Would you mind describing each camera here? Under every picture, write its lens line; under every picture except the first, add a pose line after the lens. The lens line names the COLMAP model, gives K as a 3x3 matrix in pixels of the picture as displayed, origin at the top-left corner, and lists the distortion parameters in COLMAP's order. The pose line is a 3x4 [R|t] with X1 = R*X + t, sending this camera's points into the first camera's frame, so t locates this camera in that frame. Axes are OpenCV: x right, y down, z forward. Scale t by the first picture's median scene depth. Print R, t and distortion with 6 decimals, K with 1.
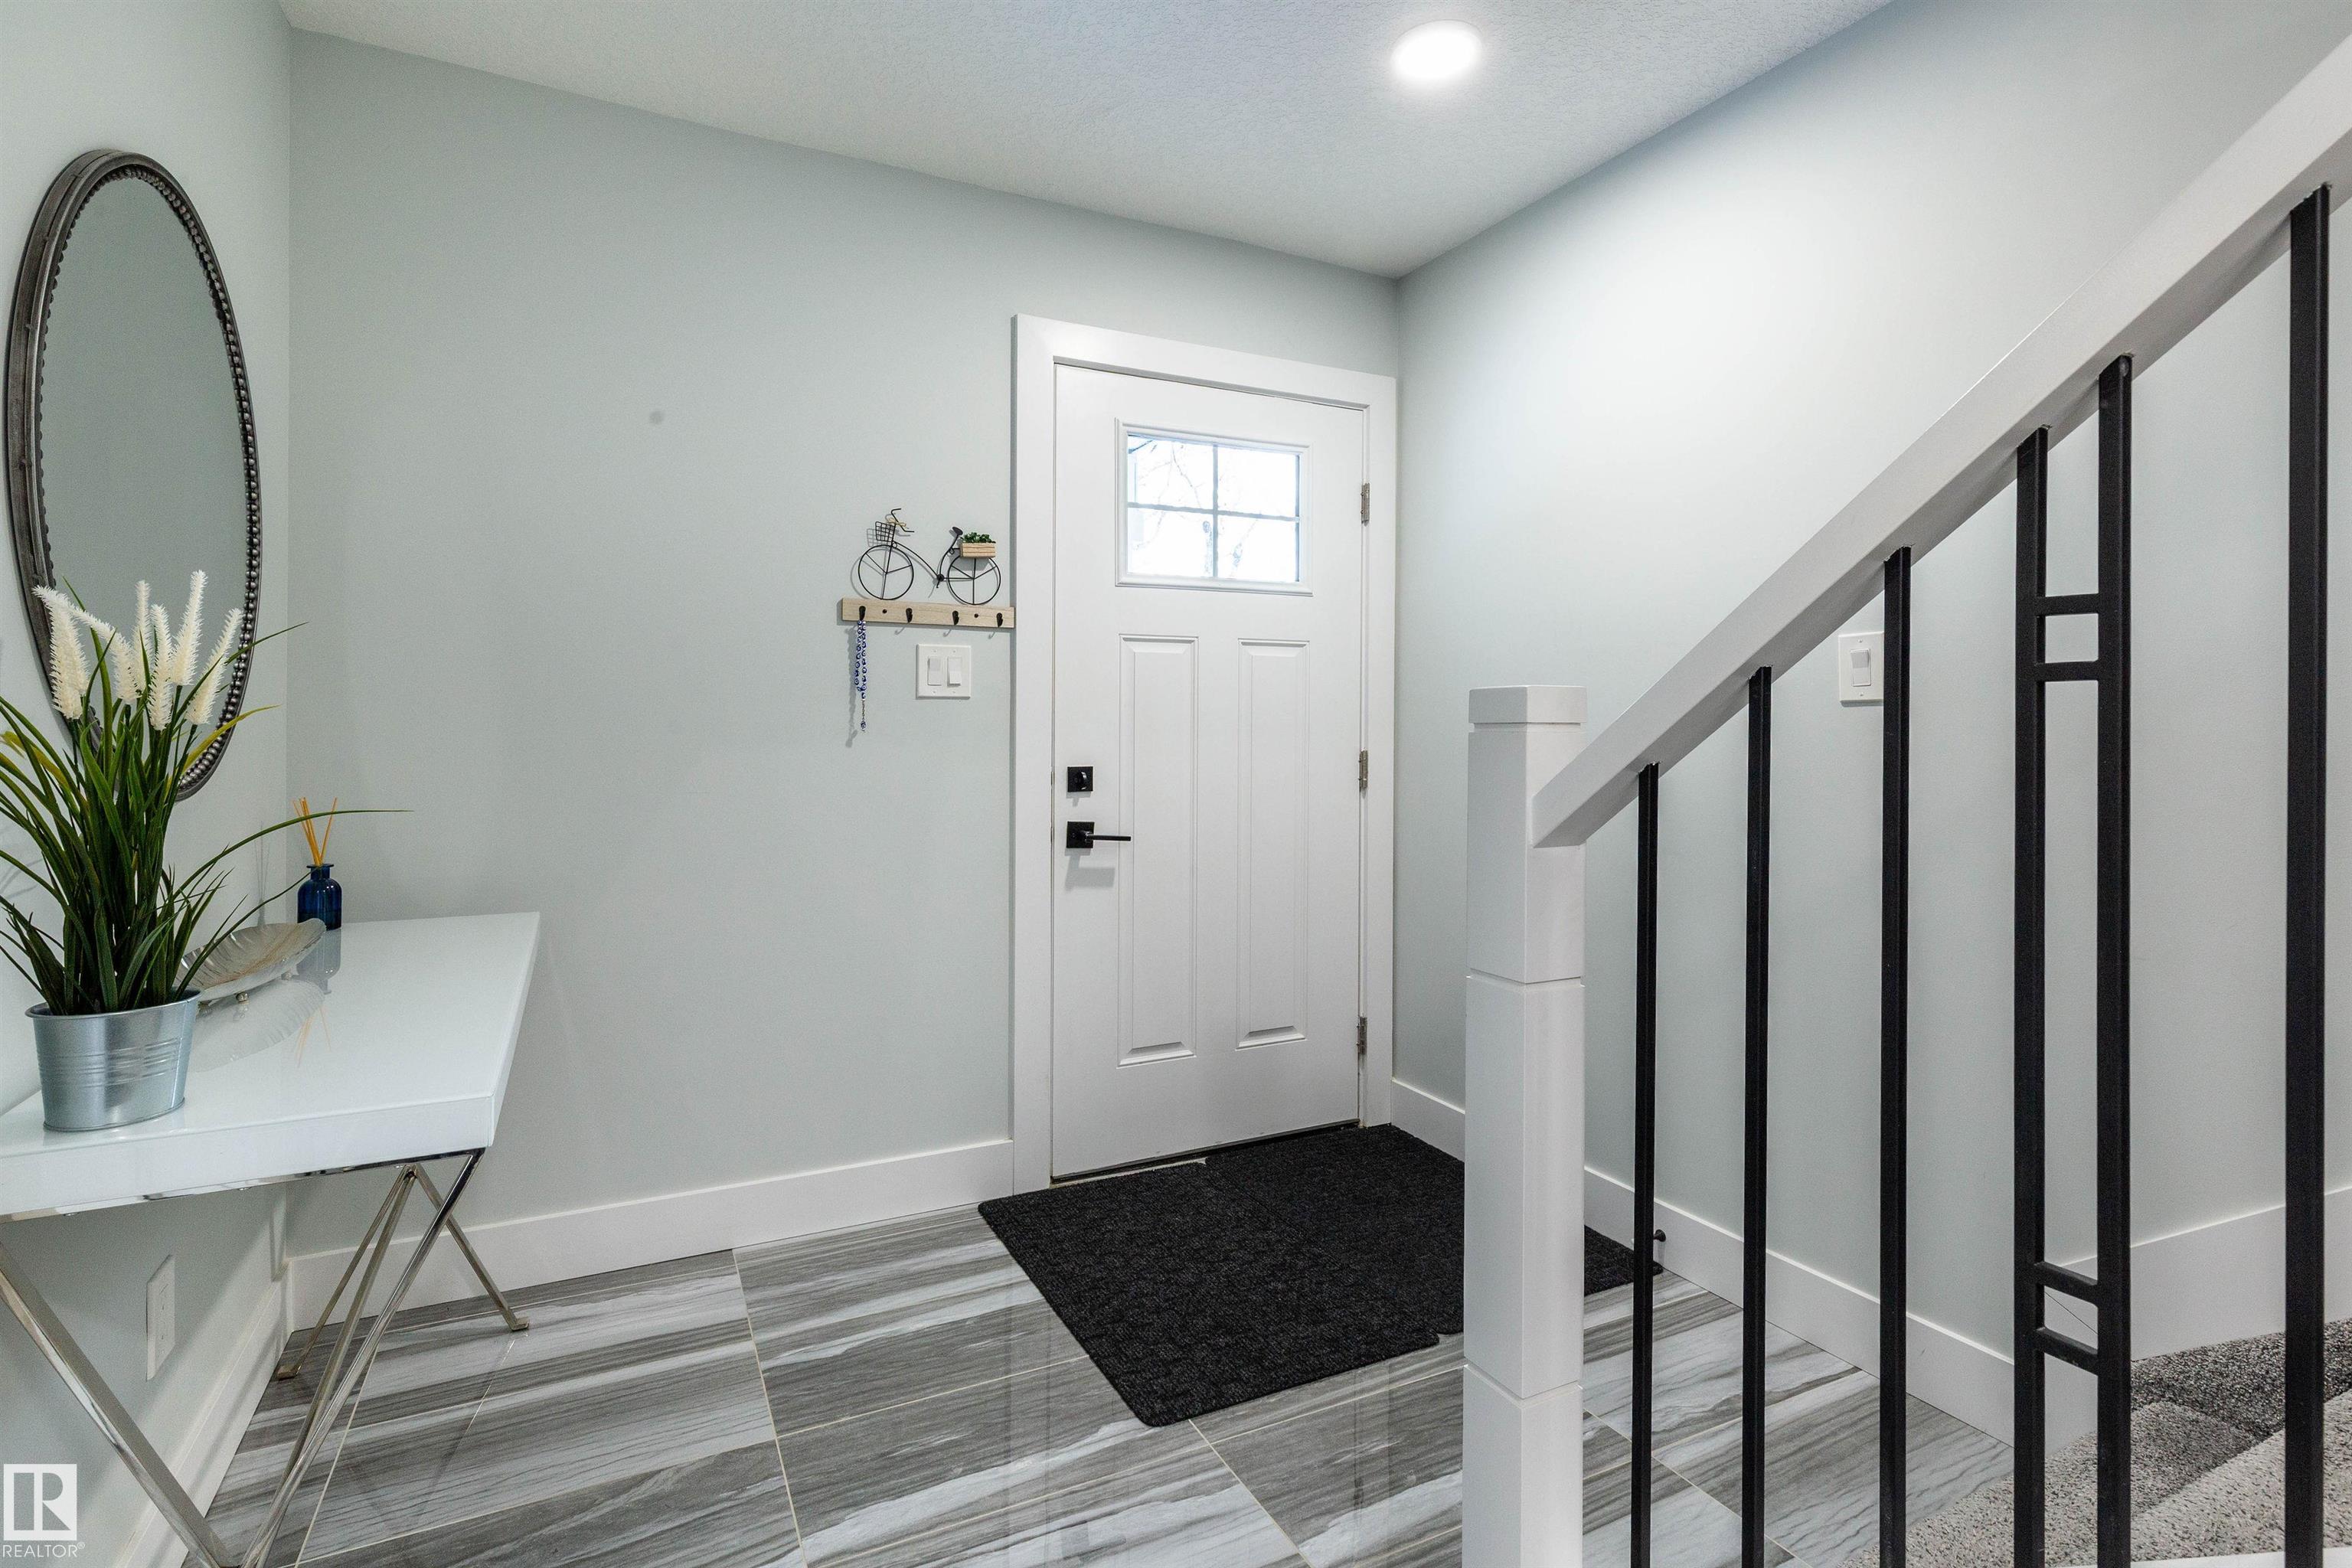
lens RADIAL K [[1103.4, 0, 1170.7], [0, 1103.4, 744.9], [0, 0, 1]] dist [0.000836, 0.000031]
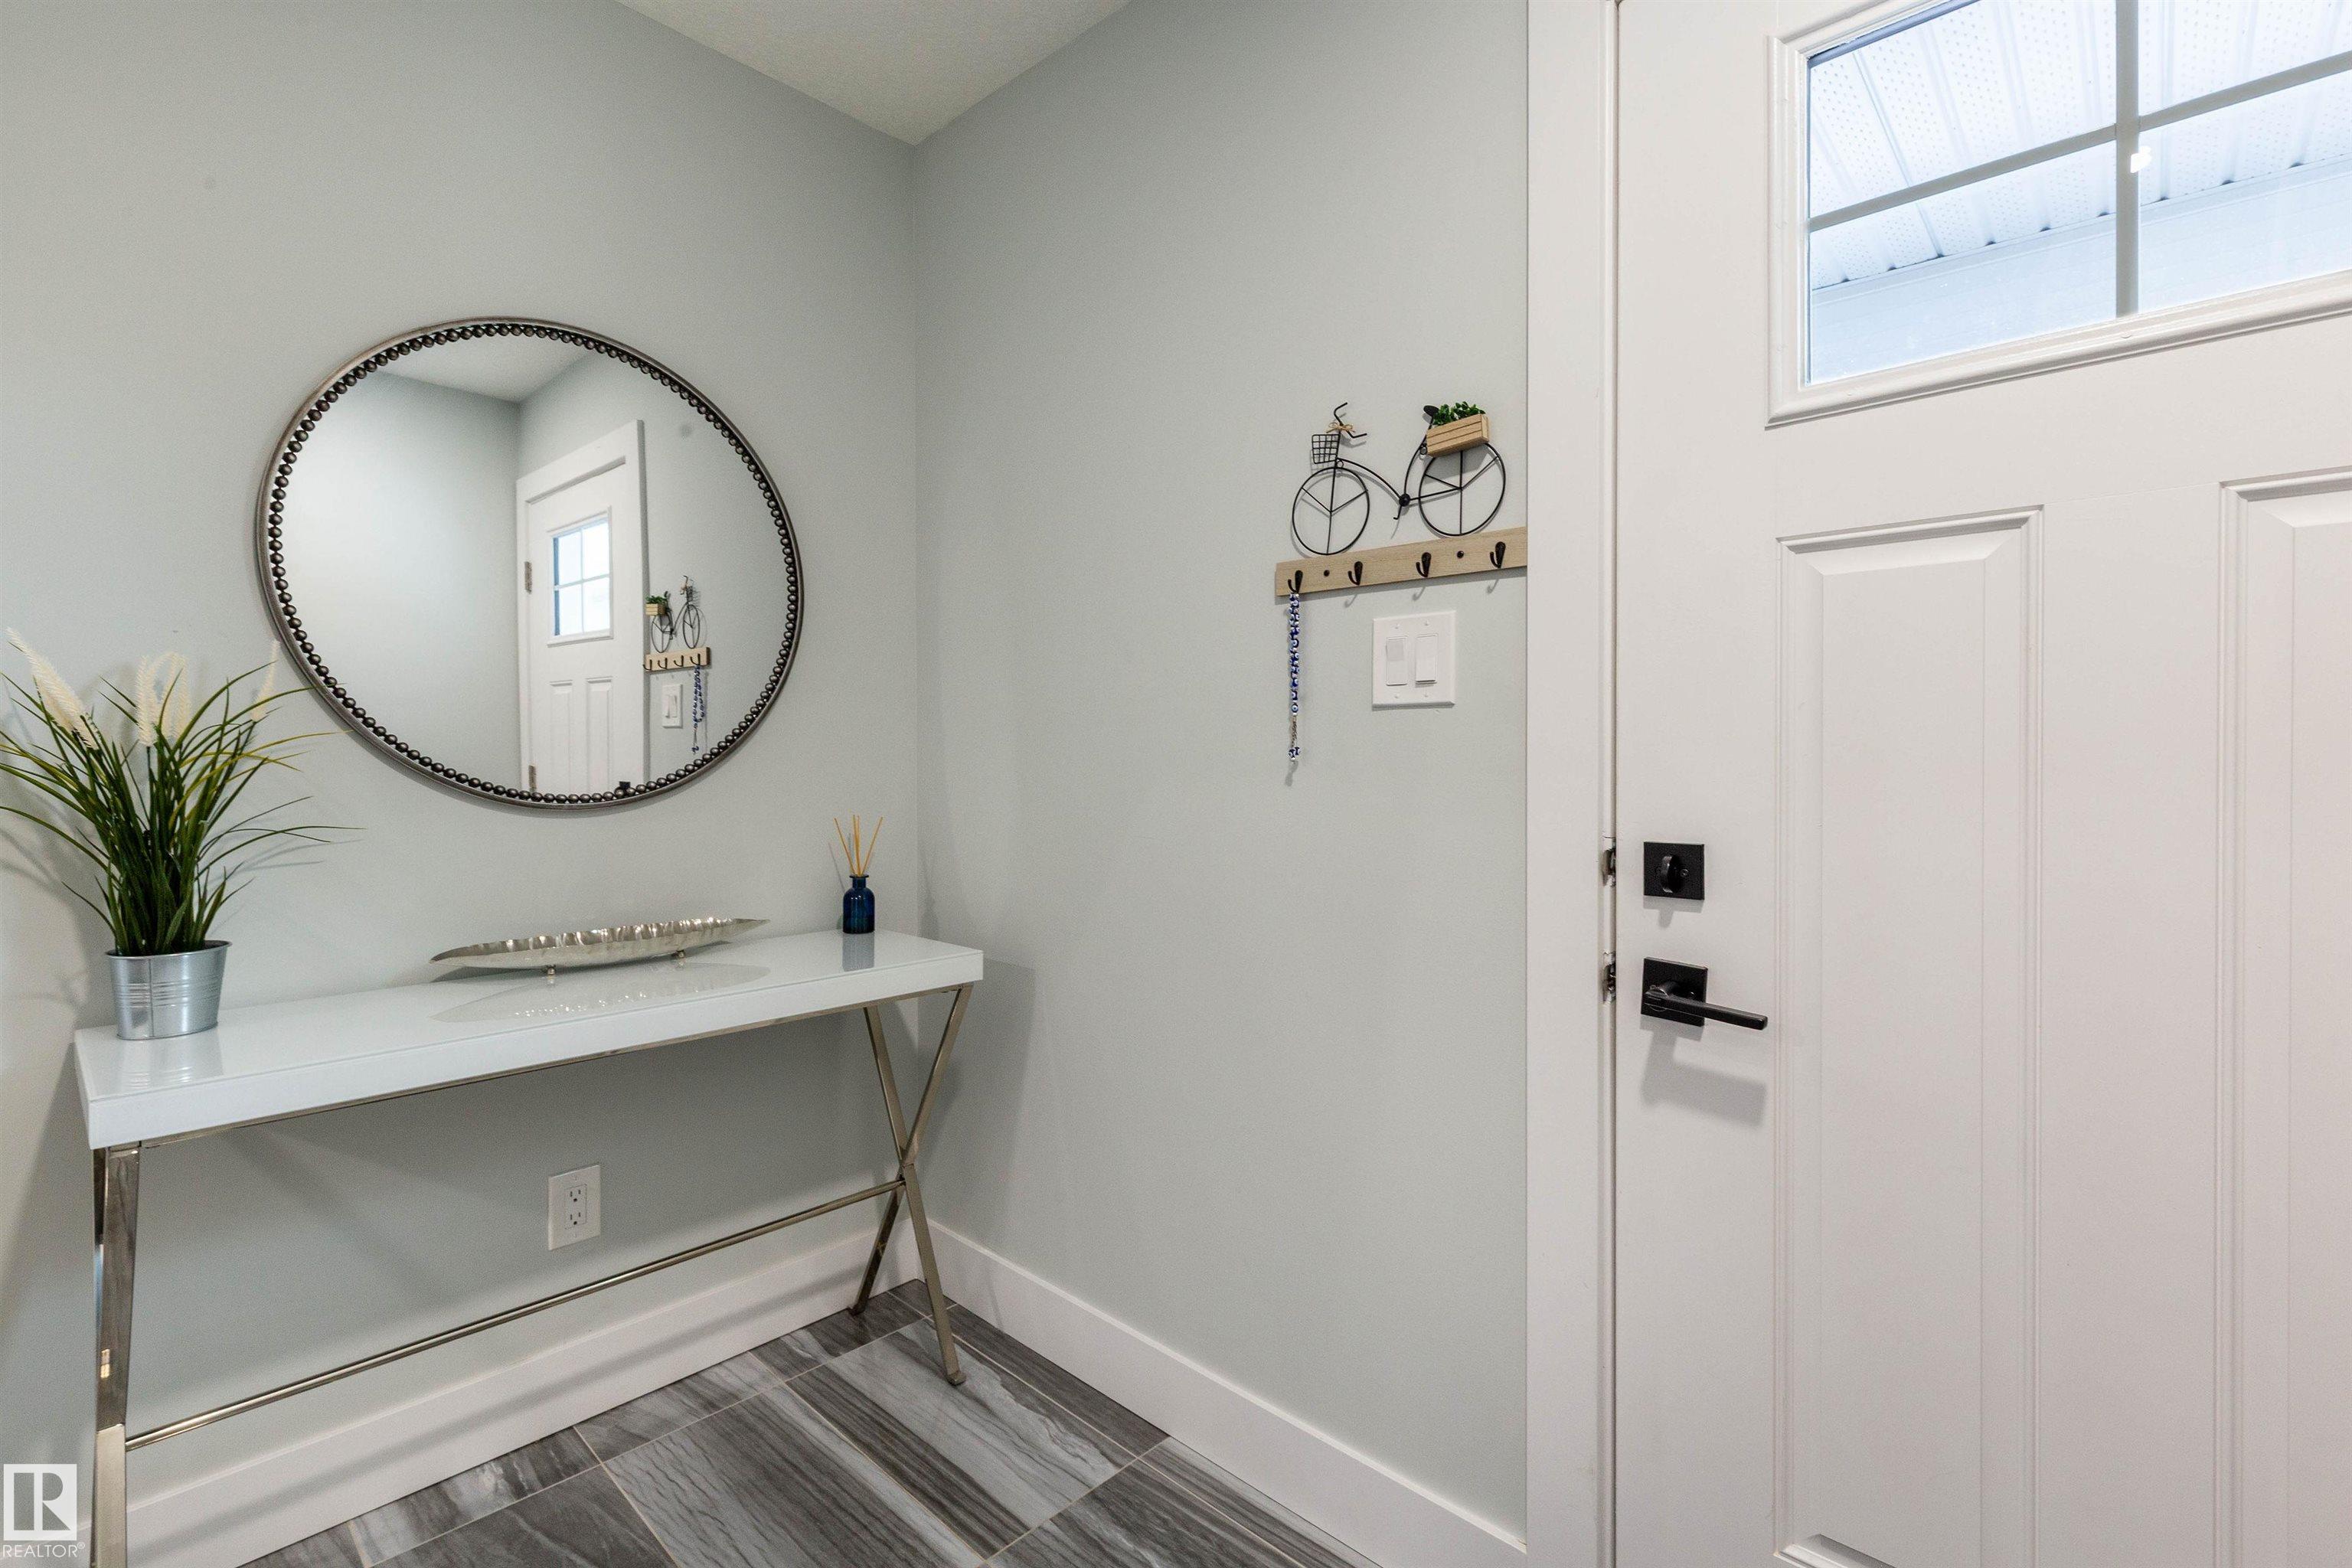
lens RADIAL K [[1077.0, 0, 1171.1], [0, 1077.0, 771.6], [0, 0, 1]] dist [-0.000470, -0.000224]
pose [[0.346547, 0.011931, -0.937957, 0.283855], [-0.024894, 0.999684, 0.003519, -0.007055], [0.937702, 0.022130, 0.346734, 0.690236]]
